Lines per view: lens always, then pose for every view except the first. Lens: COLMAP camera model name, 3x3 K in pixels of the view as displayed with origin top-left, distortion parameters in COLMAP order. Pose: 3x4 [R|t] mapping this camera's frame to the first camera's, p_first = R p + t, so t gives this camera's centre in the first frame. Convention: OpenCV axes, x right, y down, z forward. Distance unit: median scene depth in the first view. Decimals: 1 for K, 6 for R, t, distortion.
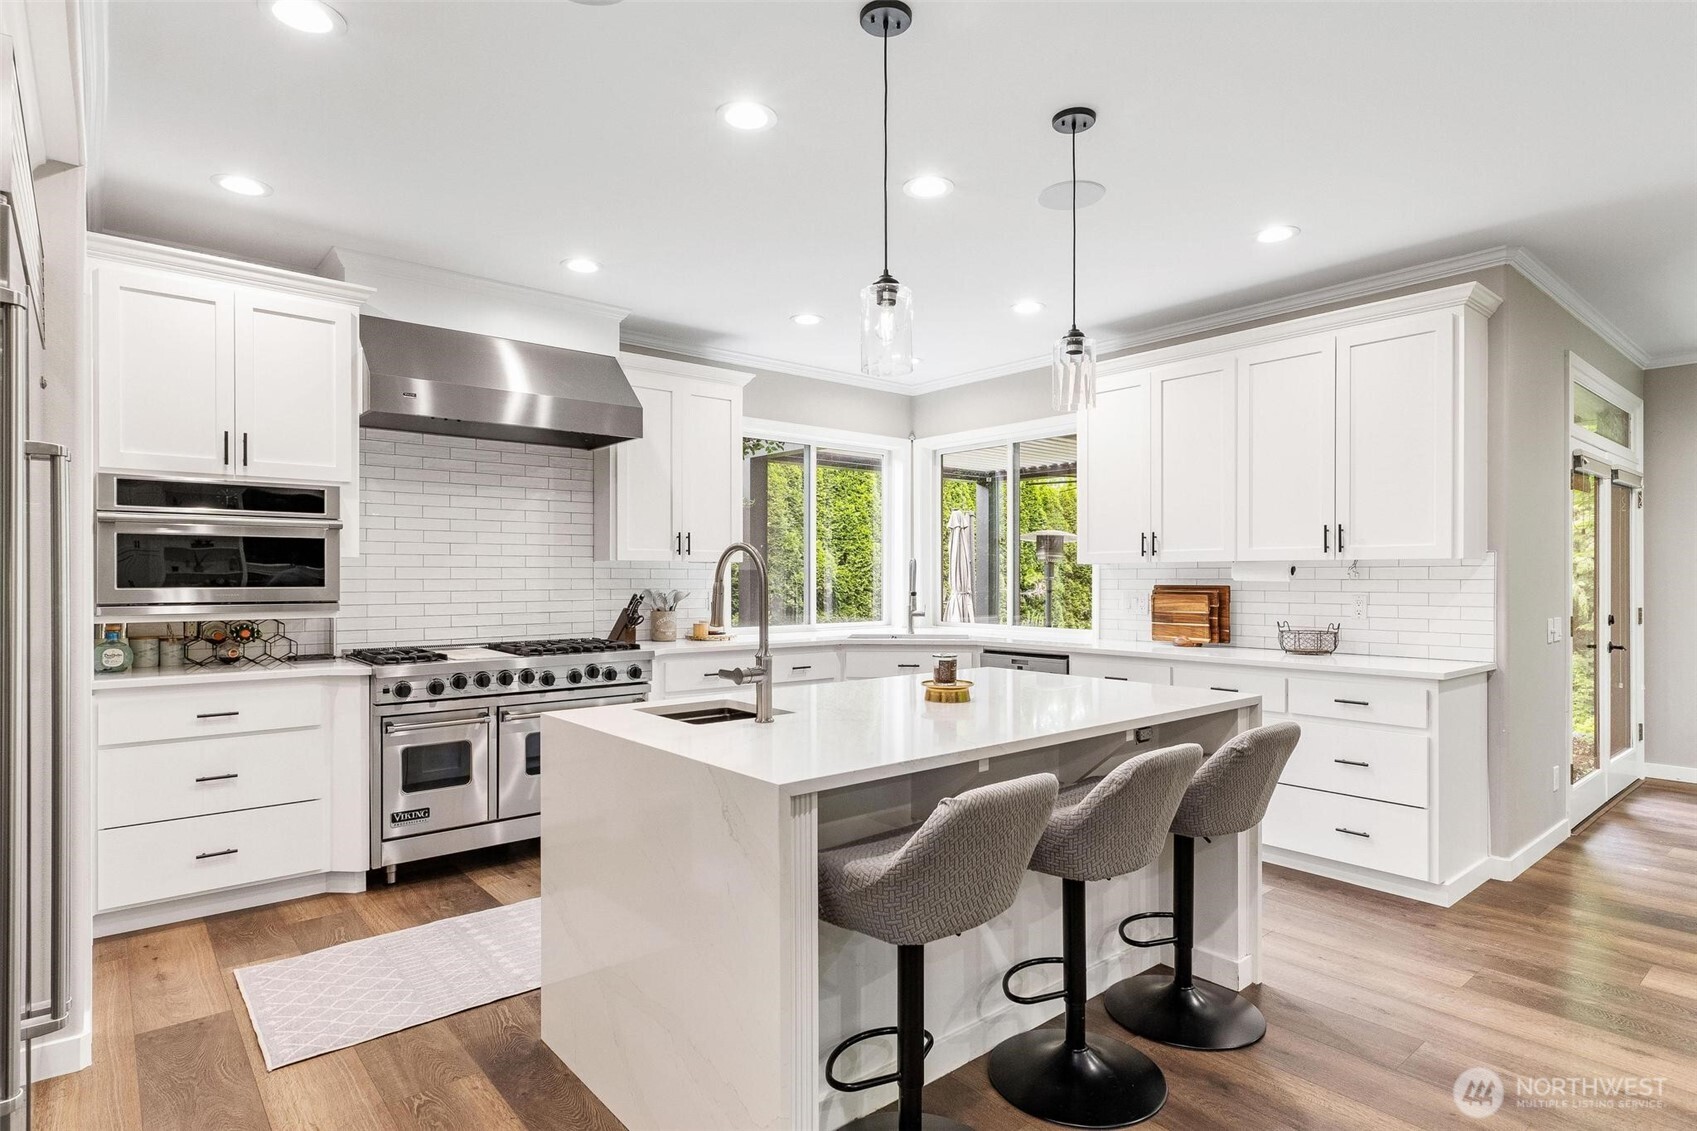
lens RADIAL K [[888.9, 0, 843.5], [0, 888.9, 577.2], [0, 0, 1]] dist [0.007423, 0.000360]
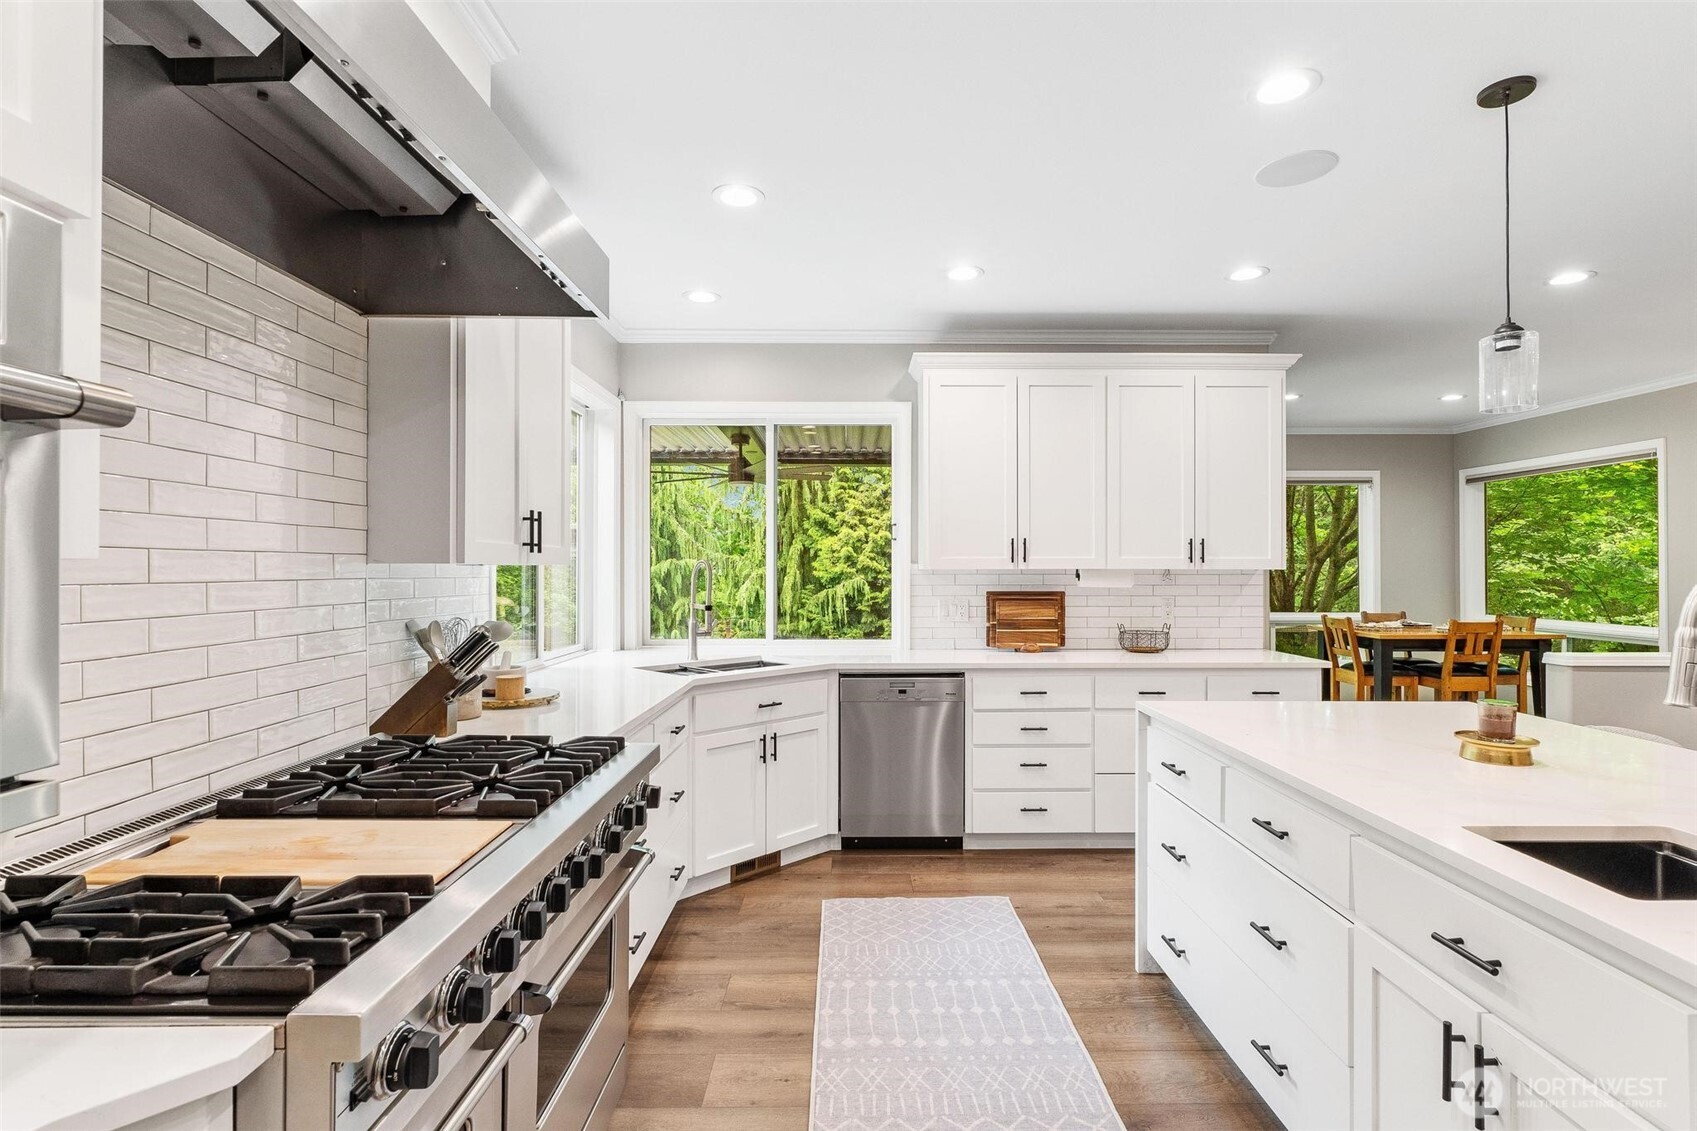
lens RADIAL K [[816.5, 0, 853.8], [0, 816.5, 557.5], [0, 0, 1]] dist [-0.002236, 0.001577]
pose [[0.637316, 0.011731, 0.770513, -0.495333], [-0.000364, 0.999889, -0.014922, -0.016962], [-0.770602, 0.009230, 0.637249, 0.615943]]
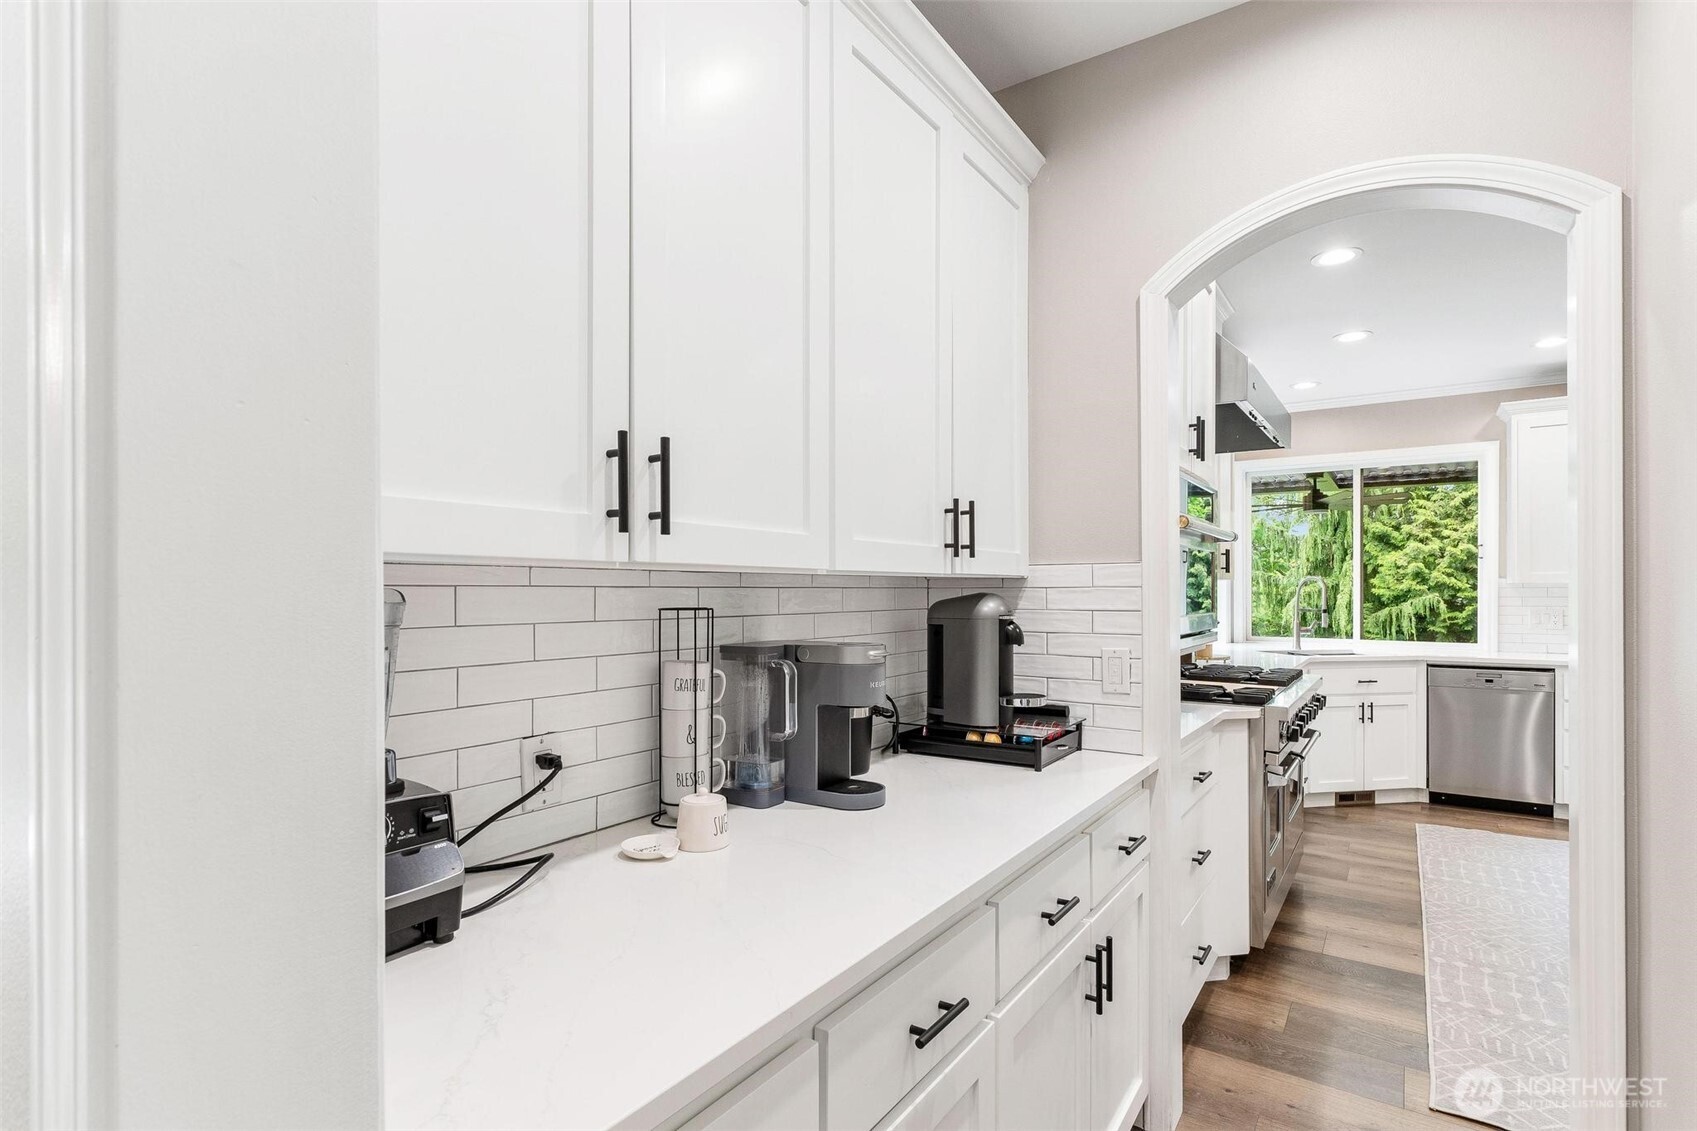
lens RADIAL K [[816.5, 0, 849.0], [0, 816.5, 584.9], [0, 0, 1]] dist [-0.002236, 0.001577]
pose [[0.963454, 0.002171, 0.267864, -0.919782], [-0.001288, 0.999993, -0.003474, -0.009733], [-0.267869, 0.003002, 0.963451, 0.301216]]
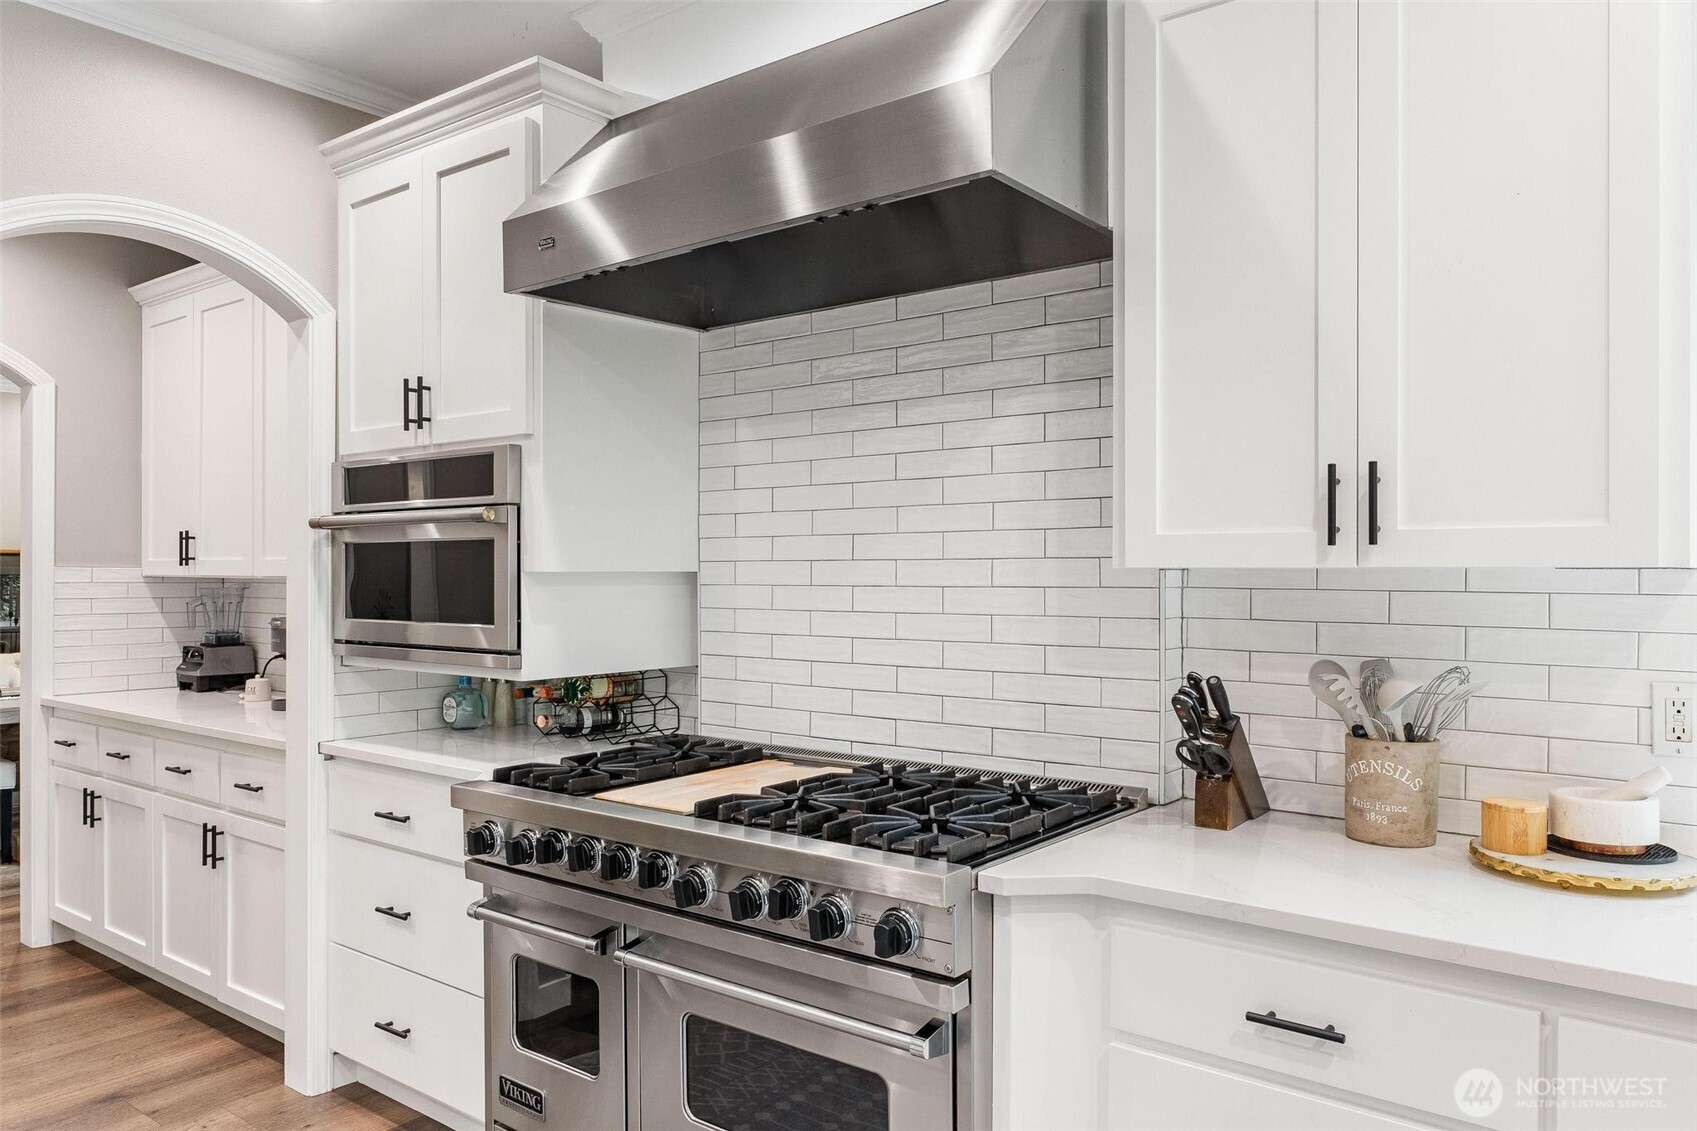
lens RADIAL K [[1164.6, 0, 850.7], [0, 1164.6, 569.2], [0, 0, 1]] dist [-0.006596, -0.000758]
pose [[0.220397, -0.001230, -0.975409, 0.153888], [0.000189, 0.999999, -0.001219, -0.019528], [0.975410, 0.000084, 0.220397, 0.876479]]
